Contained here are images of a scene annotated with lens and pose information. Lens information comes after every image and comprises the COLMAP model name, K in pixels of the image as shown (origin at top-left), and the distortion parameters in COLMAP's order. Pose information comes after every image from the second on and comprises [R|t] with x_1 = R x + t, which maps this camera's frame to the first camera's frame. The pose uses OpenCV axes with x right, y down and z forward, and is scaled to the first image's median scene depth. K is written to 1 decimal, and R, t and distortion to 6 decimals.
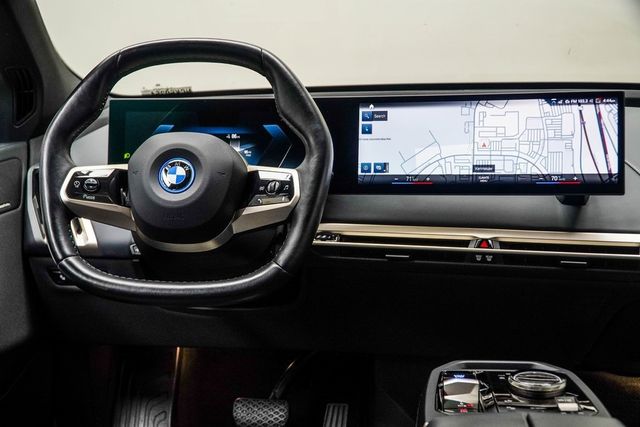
lens RADIAL K [[881.5, 0, 295.1], [0, 881.5, 206.1], [0, 0, 1]] dist [-0.033912, 0.000000]
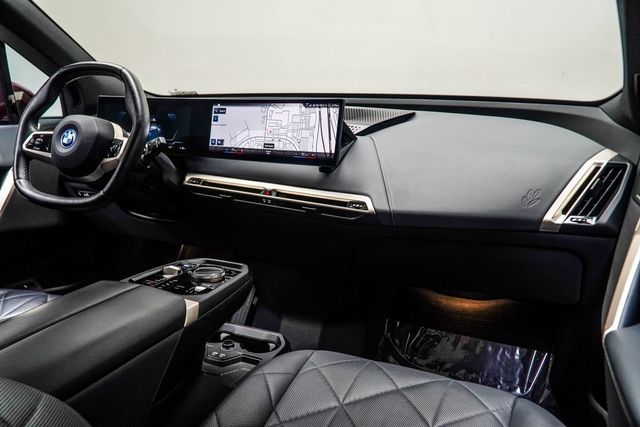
lens RADIAL K [[554.4, 0, 302.5], [0, 554.4, 204.4], [0, 0, 1]] dist [0.028420, -0.020415]
pose [[0.950576, 0.085396, -0.298517, 0.587939], [-0.066712, 0.995153, 0.072248, -0.013412], [0.303240, -0.048763, 0.951666, 0.044759]]
